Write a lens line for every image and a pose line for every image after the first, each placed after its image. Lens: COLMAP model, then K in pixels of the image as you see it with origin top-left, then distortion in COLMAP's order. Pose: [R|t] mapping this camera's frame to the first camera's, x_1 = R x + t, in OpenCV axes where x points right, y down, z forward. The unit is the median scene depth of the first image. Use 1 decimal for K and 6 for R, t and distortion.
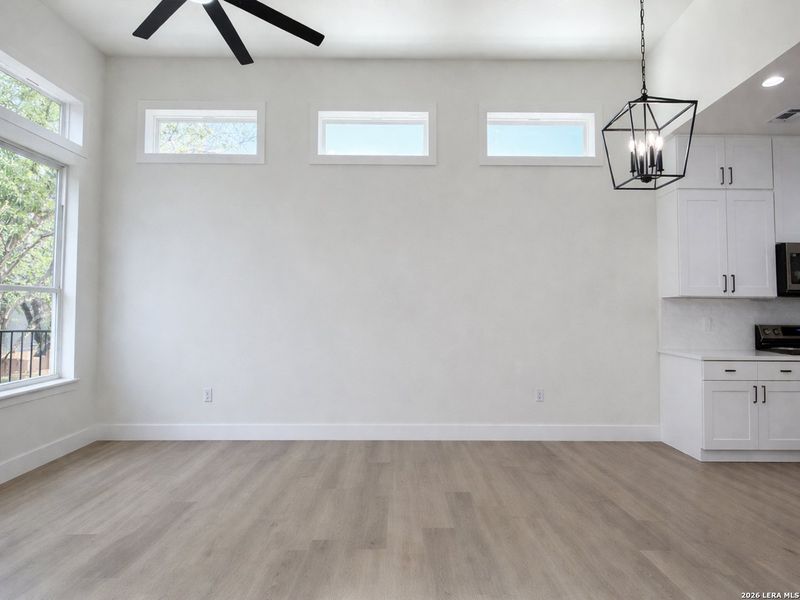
lens RADIAL K [[322.9, 0, 404.3], [0, 322.9, 304.2], [0, 0, 1]] dist [-0.000904, 0.000022]
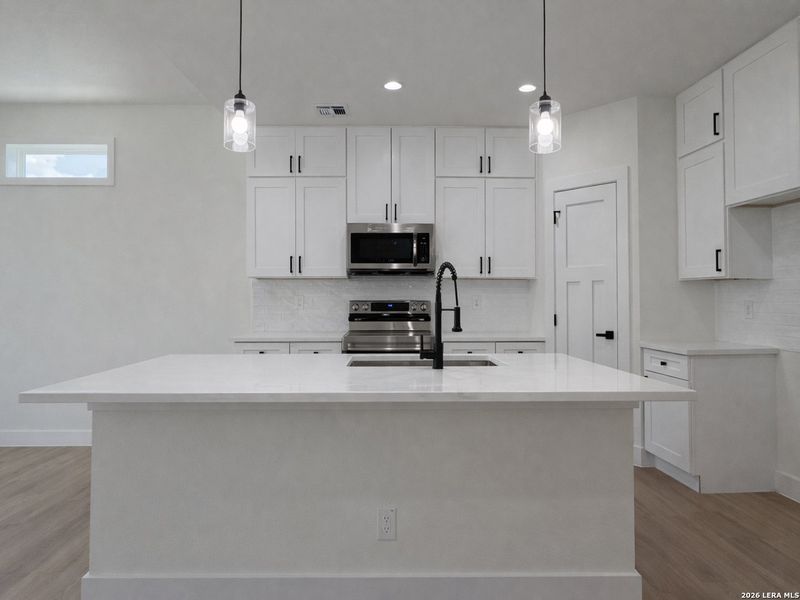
lens RADIAL K [[322.9, 0, 404.3], [0, 322.9, 304.2], [0, 0, 1]] dist [-0.000904, 0.000022]
pose [[0.995511, -0.045745, 0.082861, 0.643188], [0.044129, 0.998800, 0.021237, 0.030587], [-0.083733, -0.017485, 0.996335, -0.054355]]
